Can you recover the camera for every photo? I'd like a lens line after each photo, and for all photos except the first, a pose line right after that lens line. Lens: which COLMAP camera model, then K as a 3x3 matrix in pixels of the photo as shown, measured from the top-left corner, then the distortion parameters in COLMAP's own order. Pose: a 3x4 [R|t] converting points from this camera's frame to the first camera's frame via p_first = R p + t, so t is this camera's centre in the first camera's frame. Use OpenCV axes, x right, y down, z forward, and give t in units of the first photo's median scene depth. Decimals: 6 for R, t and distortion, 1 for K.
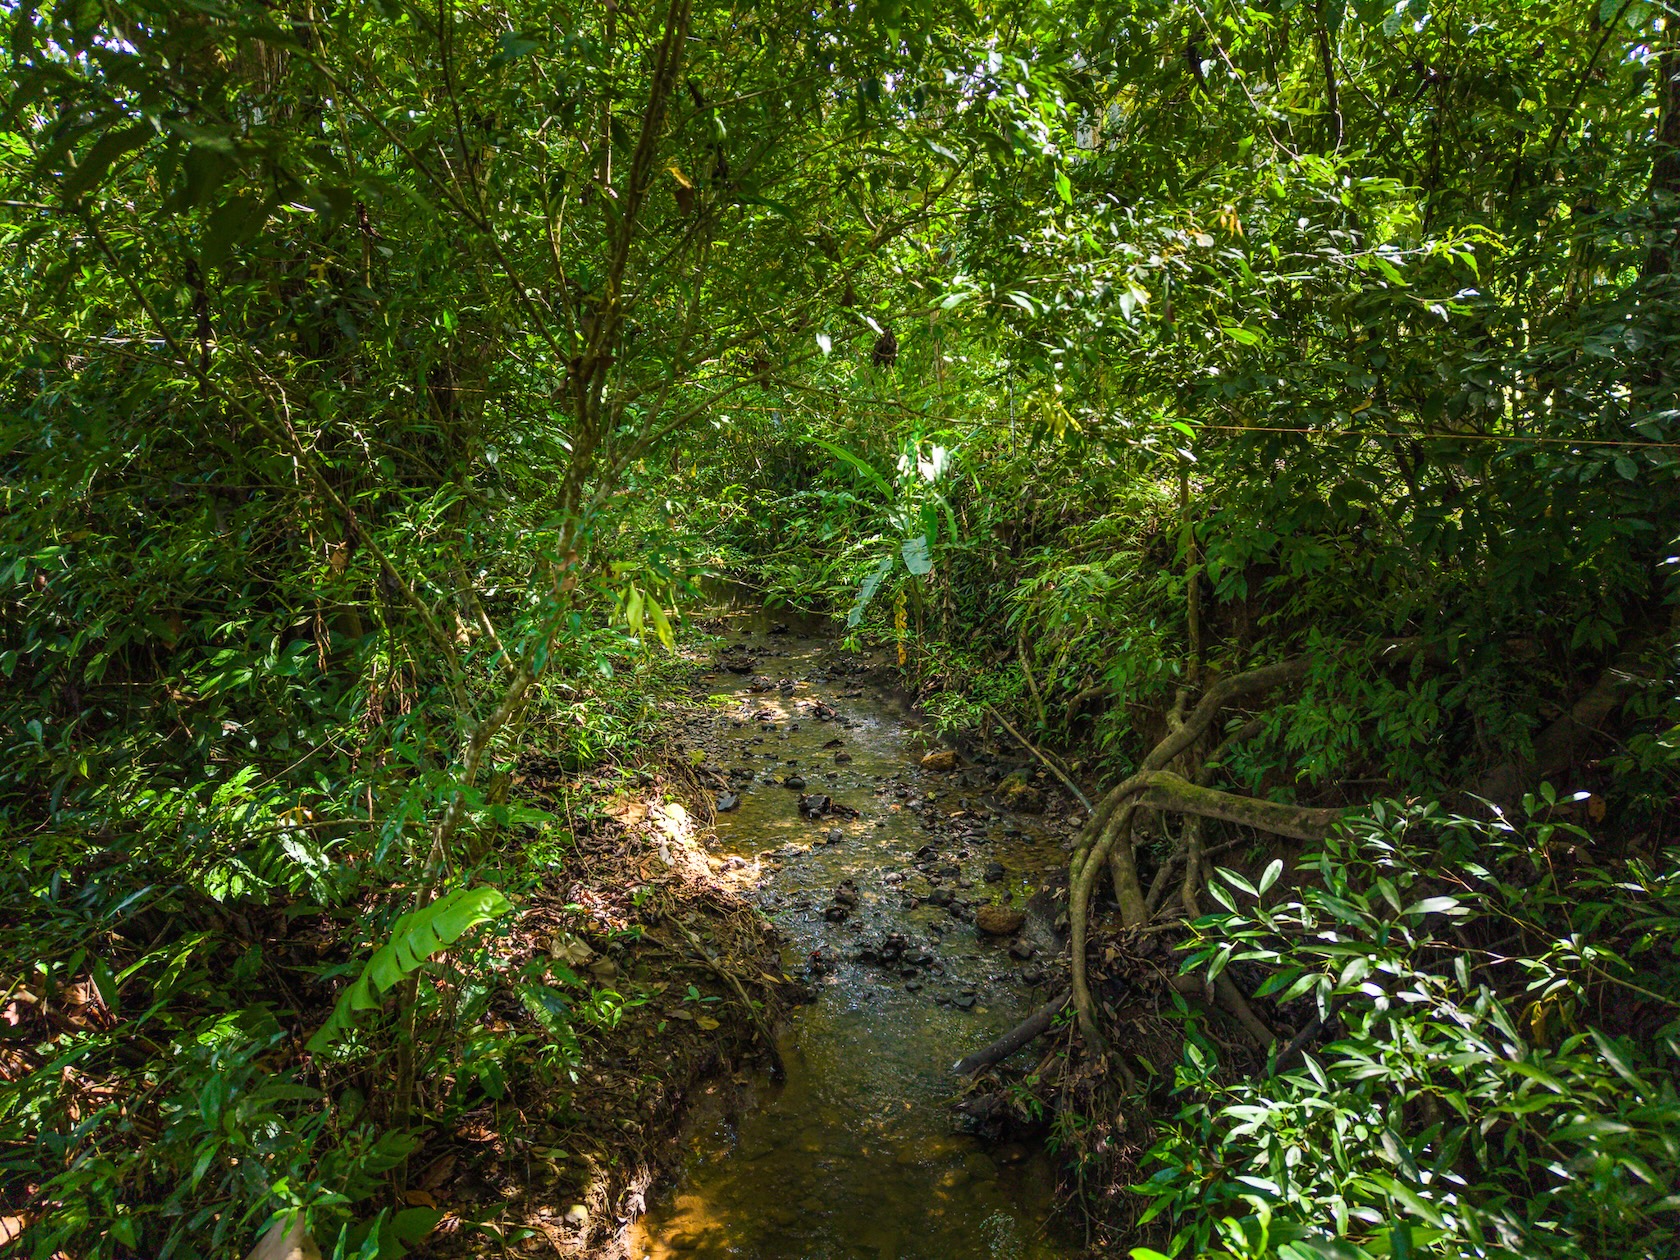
lens RADIAL K [[1251.7, 0, 840.0], [0, 1251.7, 630.0], [0, 0, 1]] dist [0.008692, 0.000712]
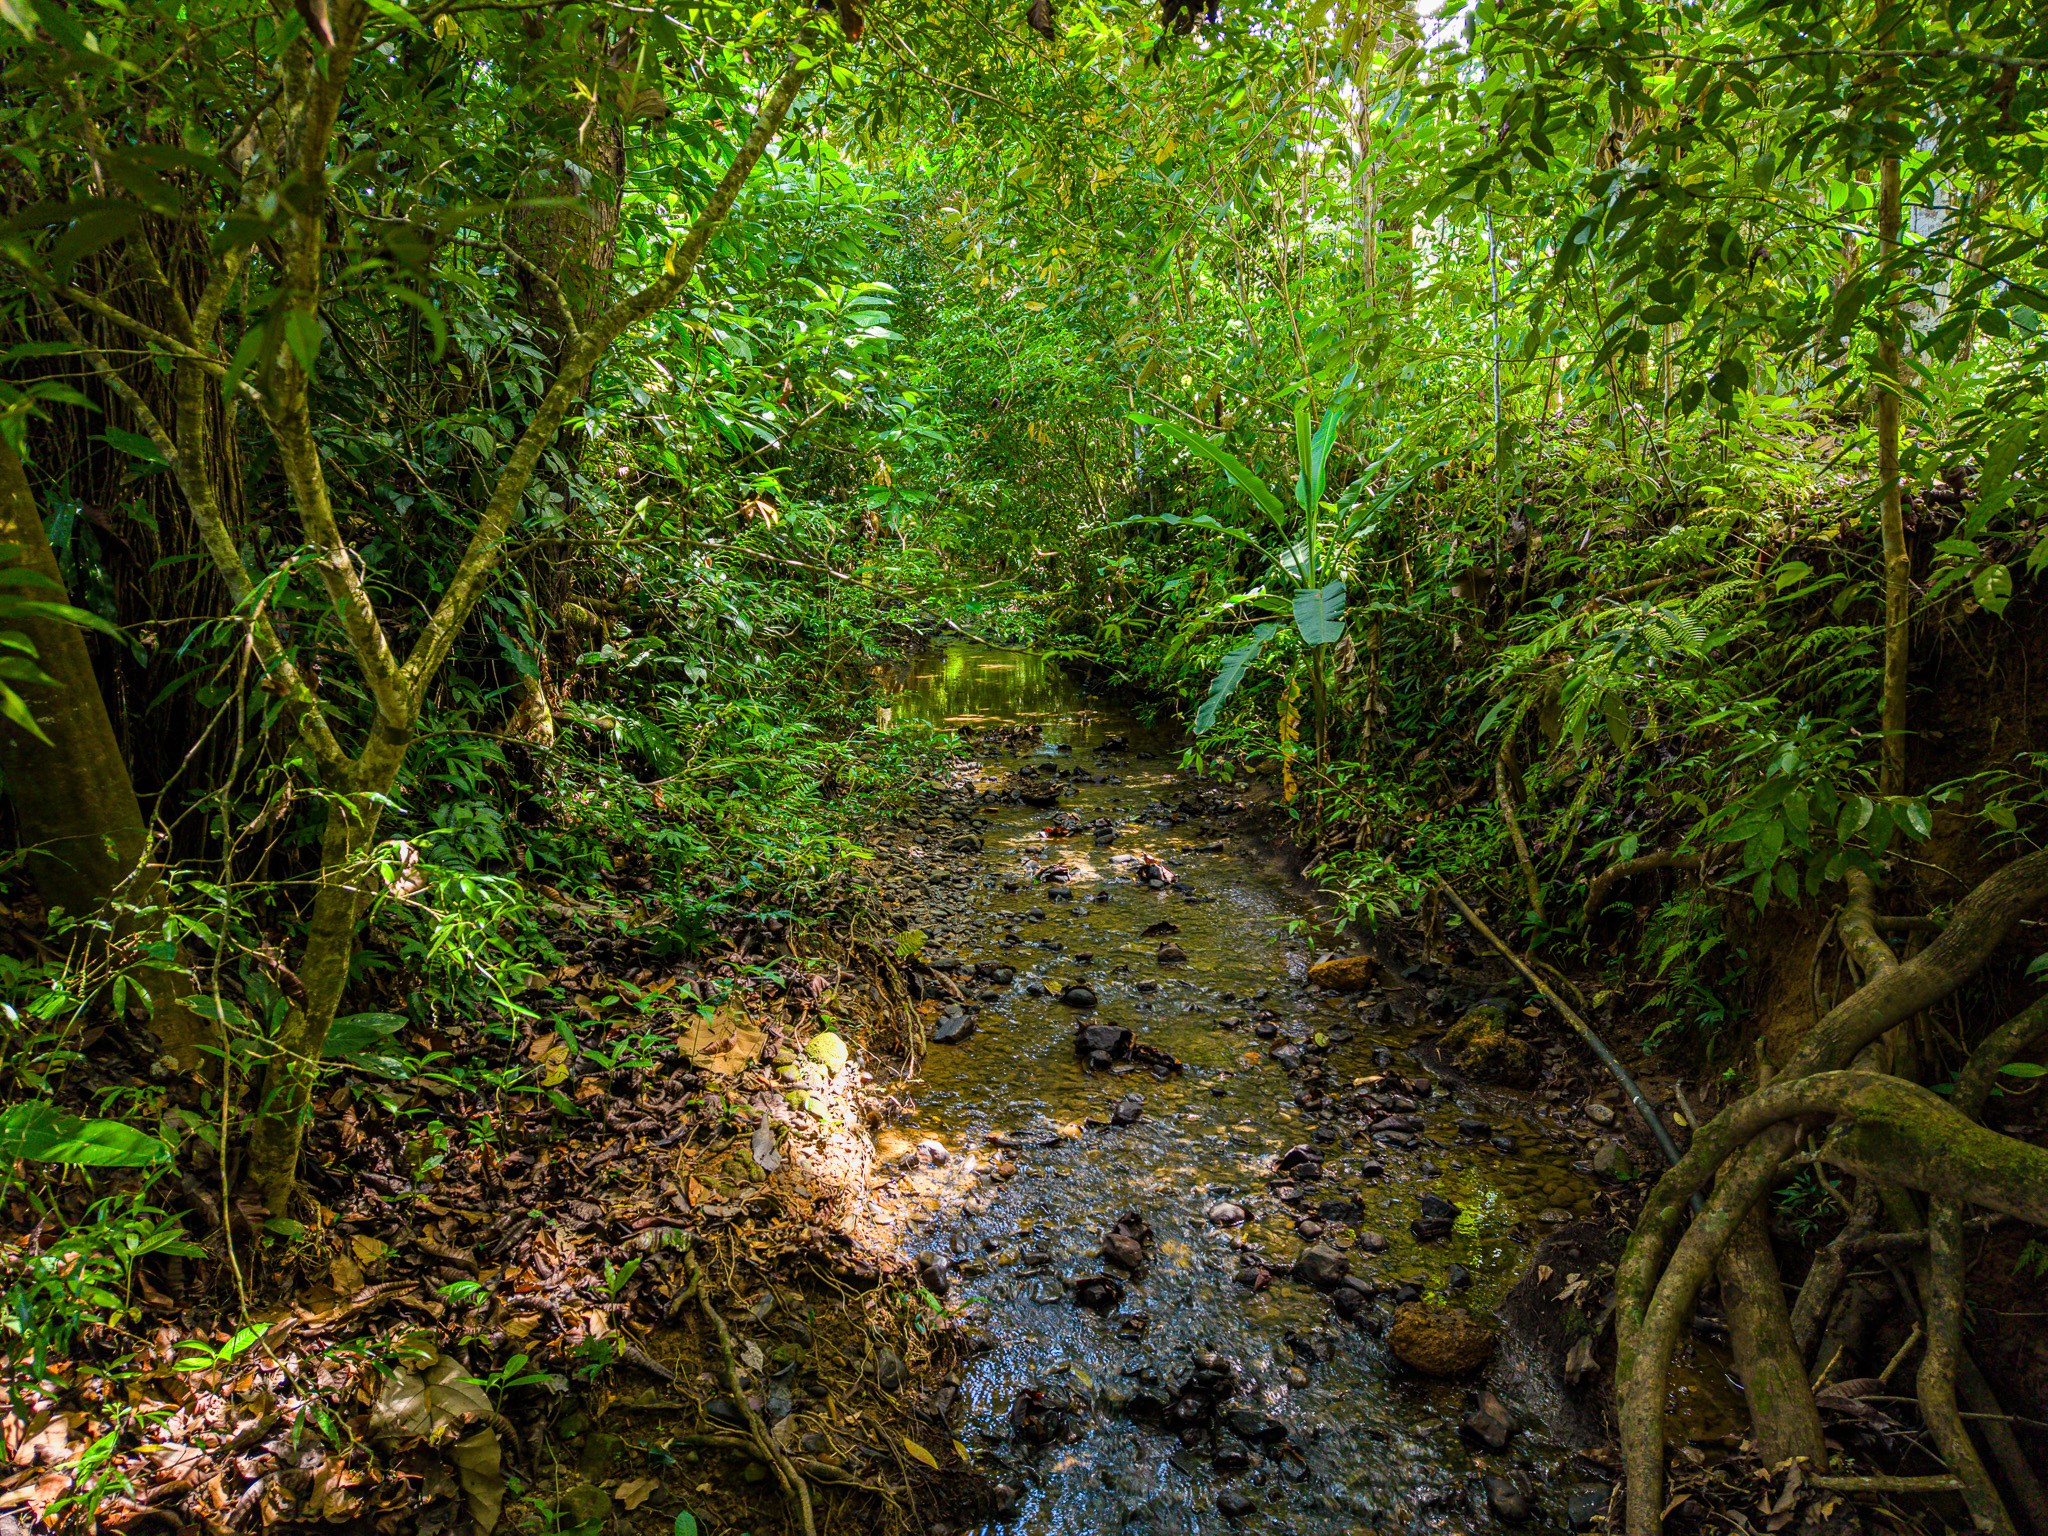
lens RADIAL K [[1341.0, 0, 1024.0], [0, 1341.0, 768.0], [0, 0, 1]] dist [0.007845, -0.017626]
pose [[0.982167, 0.035475, -0.184632, 0.050098], [-0.035624, 0.999362, 0.002514, 0.017378], [0.184604, 0.004108, 0.982804, 0.404062]]
